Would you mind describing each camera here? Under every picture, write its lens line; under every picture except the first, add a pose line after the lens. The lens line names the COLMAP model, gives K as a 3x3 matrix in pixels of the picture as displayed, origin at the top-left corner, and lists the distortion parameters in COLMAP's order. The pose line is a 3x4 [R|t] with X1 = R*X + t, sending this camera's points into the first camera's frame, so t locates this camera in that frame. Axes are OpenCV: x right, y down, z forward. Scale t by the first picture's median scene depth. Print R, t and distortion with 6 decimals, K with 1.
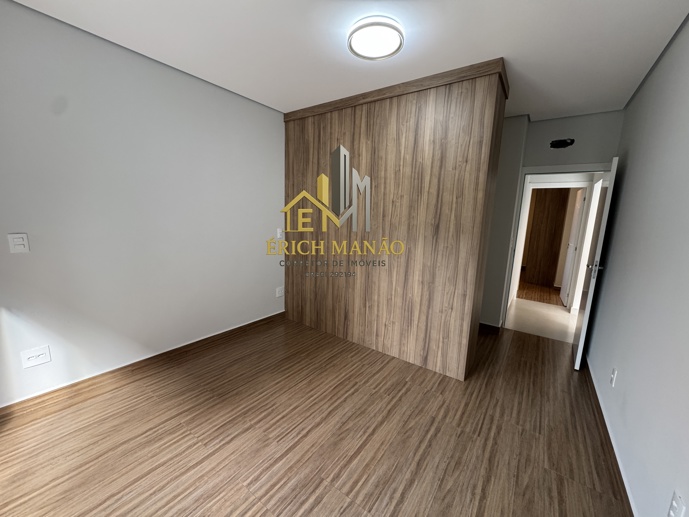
lens RADIAL K [[274.6, 0, 344.5], [0, 274.6, 258.5], [0, 0, 1]] dist [-0.000236, 0.000032]
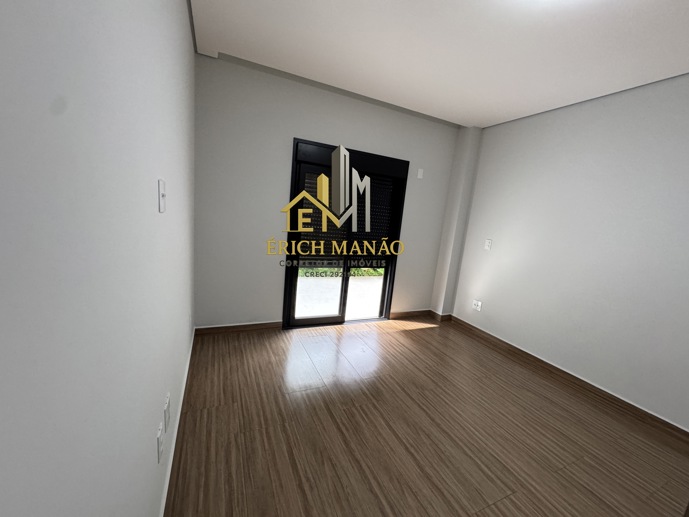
lens RADIAL K [[274.6, 0, 344.5], [0, 274.6, 258.5], [0, 0, 1]] dist [-0.000236, 0.000032]
pose [[-0.488926, 0.058933, -0.870332, 0.866638], [-0.251642, 0.945772, 0.205406, -0.093108], [0.835241, 0.319440, -0.447583, 0.923599]]
